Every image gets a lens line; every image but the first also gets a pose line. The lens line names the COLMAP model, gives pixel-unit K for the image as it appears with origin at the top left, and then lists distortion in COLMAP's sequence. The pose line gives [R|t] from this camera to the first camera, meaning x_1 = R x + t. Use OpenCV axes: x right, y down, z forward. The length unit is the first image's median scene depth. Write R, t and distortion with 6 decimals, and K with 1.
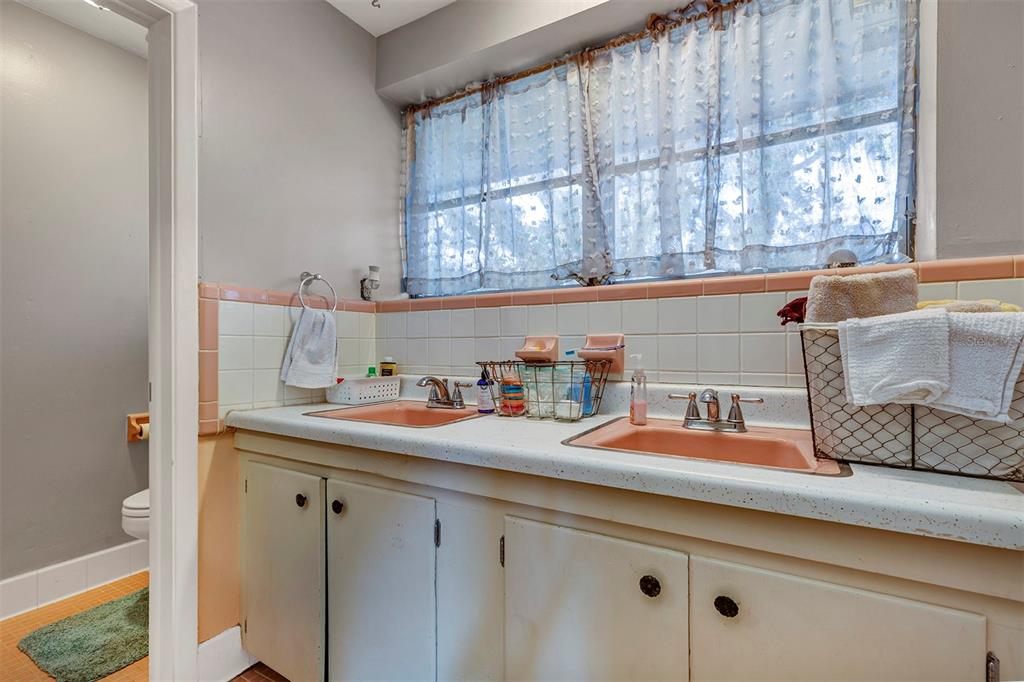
lens RADIAL K [[476.5, 0, 512.0], [0, 476.5, 341.0], [0, 0, 1]] dist [-0.000031, -0.000012]
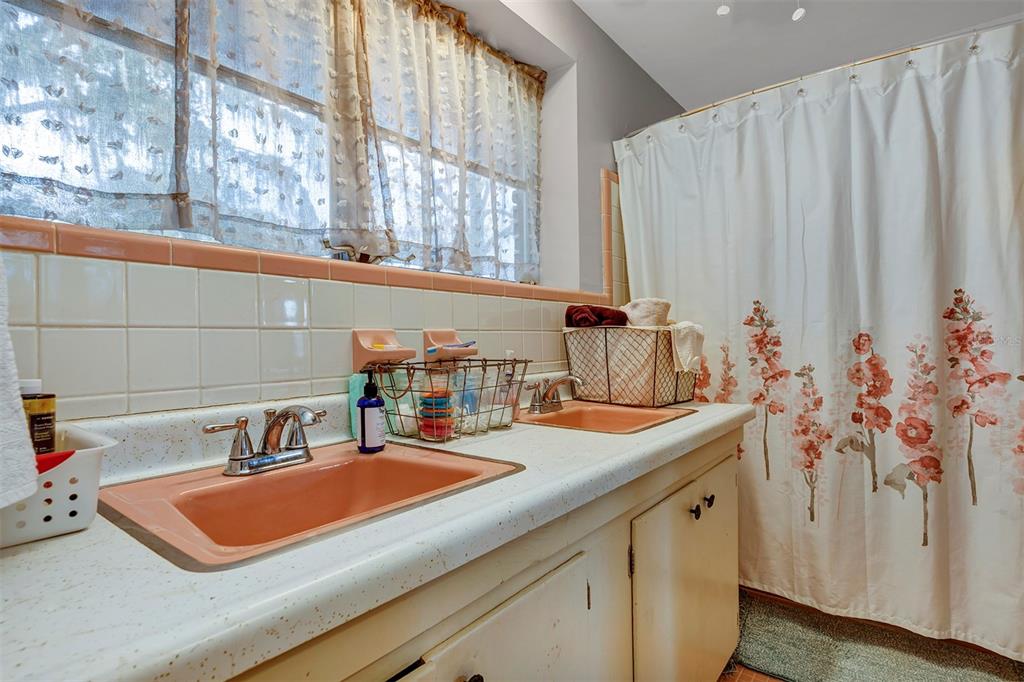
lens RADIAL K [[515.4, 0, 512.0], [0, 515.4, 341.0], [0, 0, 1]] dist [-0.000571, -0.000072]
pose [[0.137714, 0.003308, 0.990467, -0.697504], [0.002563, 0.999990, -0.003696, 0.011261], [-0.990469, 0.003048, 0.137704, 0.717989]]
